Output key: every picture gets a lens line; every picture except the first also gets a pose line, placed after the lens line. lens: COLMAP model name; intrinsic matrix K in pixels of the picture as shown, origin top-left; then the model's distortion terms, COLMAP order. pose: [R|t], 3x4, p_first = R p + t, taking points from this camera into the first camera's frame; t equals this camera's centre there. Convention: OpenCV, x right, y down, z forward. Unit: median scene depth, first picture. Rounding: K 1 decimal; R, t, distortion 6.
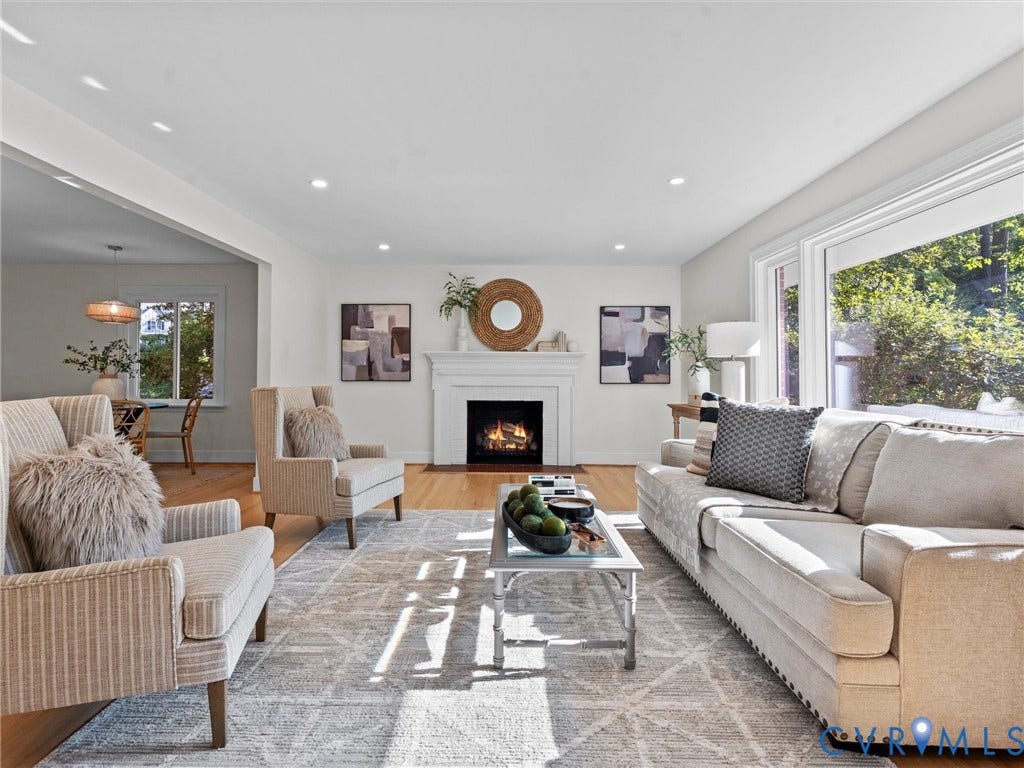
lens RADIAL K [[503.5, 0, 507.9], [0, 503.5, 367.1], [0, 0, 1]] dist [0.000355, 0.000068]
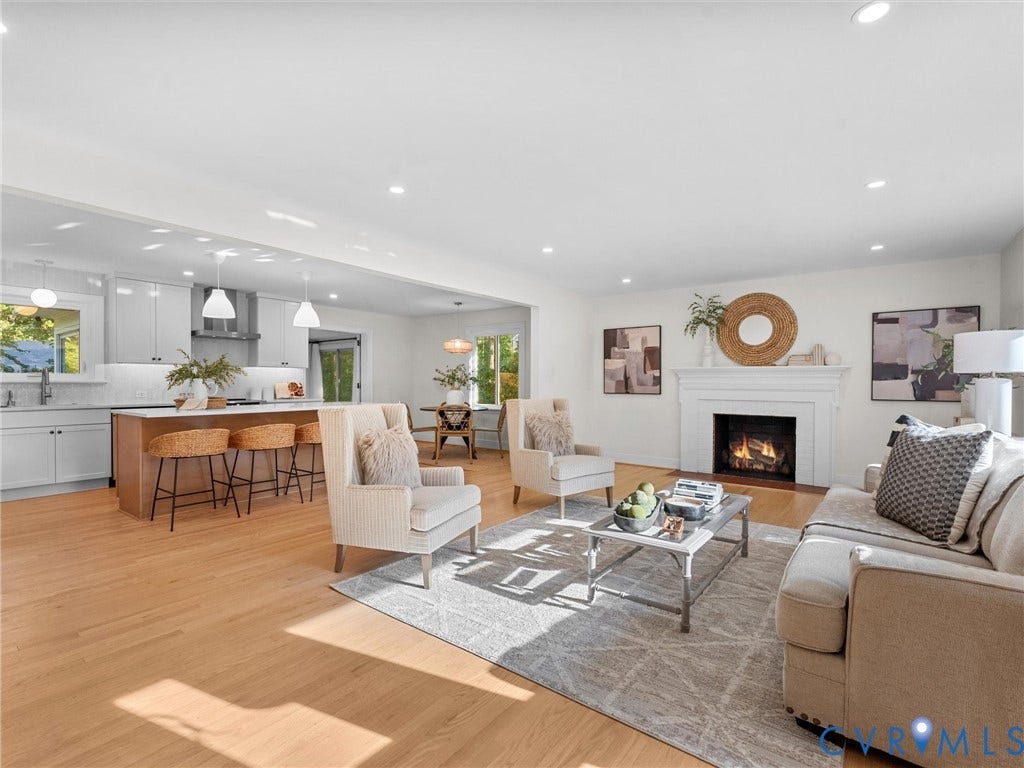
lens RADIAL K [[479.6, 0, 509.7], [0, 479.6, 385.6], [0, 0, 1]] dist [-0.000911, -0.000689]
pose [[0.804793, 0.003454, -0.593546, 0.171475], [0.006794, 0.999864, 0.015031, -0.010051], [0.593517, -0.016130, 0.804660, -0.059498]]
